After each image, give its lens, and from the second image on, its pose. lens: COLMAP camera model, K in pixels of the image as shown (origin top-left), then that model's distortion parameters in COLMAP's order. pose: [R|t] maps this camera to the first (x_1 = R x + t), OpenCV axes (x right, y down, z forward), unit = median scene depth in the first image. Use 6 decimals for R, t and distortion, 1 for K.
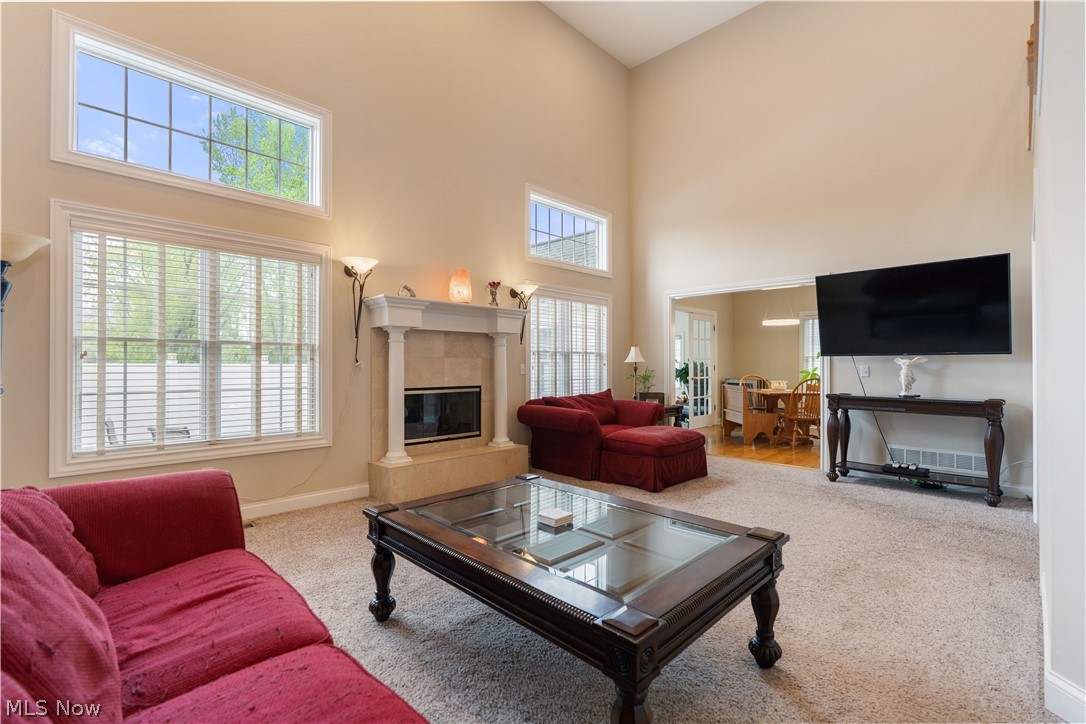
lens RADIAL K [[484.5, 0, 544.7], [0, 484.5, 365.4], [0, 0, 1]] dist [0.000193, 0.000258]
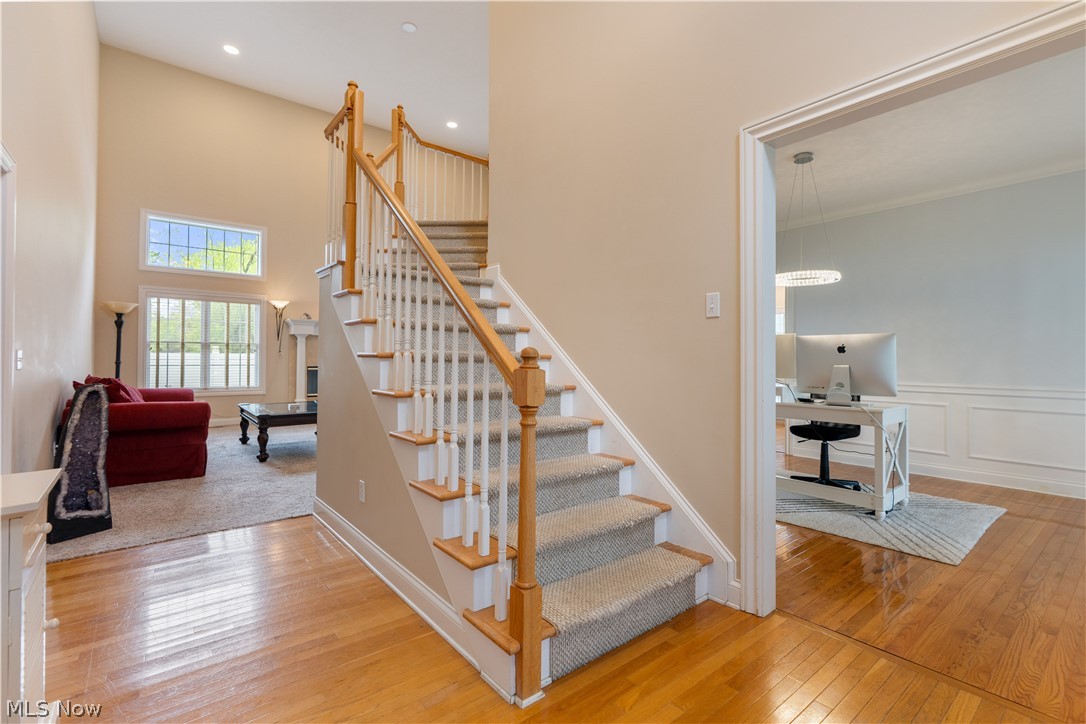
lens RADIAL K [[487.0, 0, 543.7], [0, 487.0, 359.1], [0, 0, 1]] dist [-0.000695, 0.000437]
pose [[0.993227, -0.000470, -0.116191, 0.977806], [-0.000059, 0.999990, -0.004553, 0.030832], [0.116192, 0.004529, 0.993216, -0.906660]]
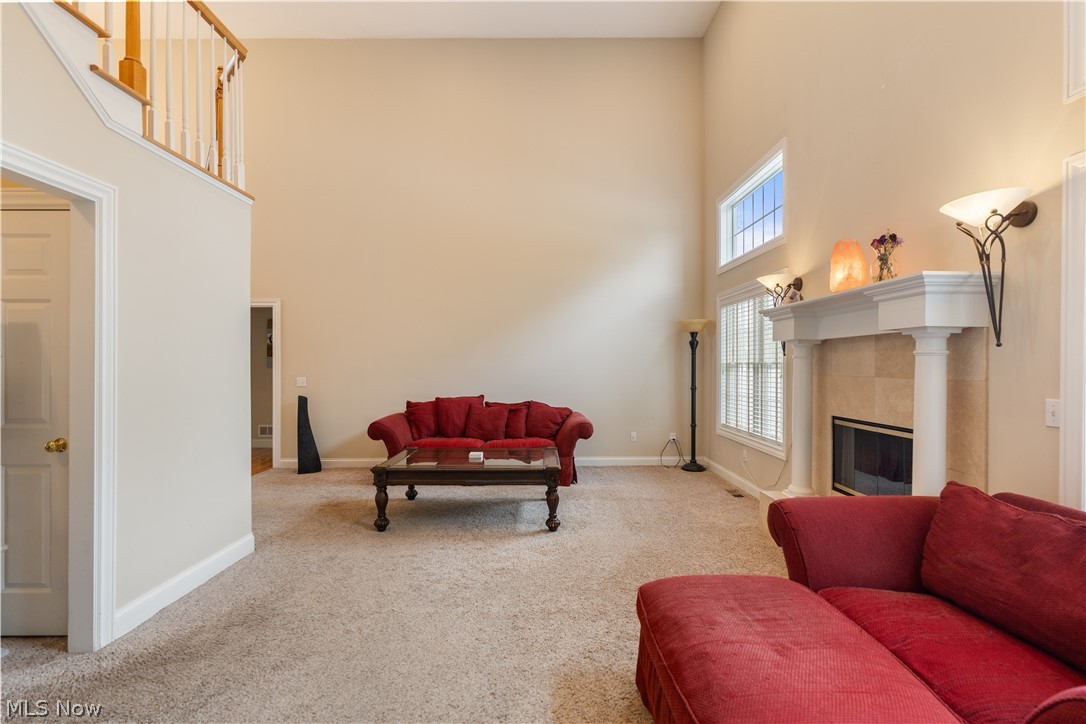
lens RADIAL K [[498.0, 0, 543.0], [0, 498.0, 362.0], [0, 0, 1]] dist [-0.000517, -0.000032]
pose [[-0.707113, -0.002560, -0.707096, 0.702101], [0.001612, 0.999985, -0.005232, -0.041069], [0.707099, -0.004840, -0.707098, 1.434931]]
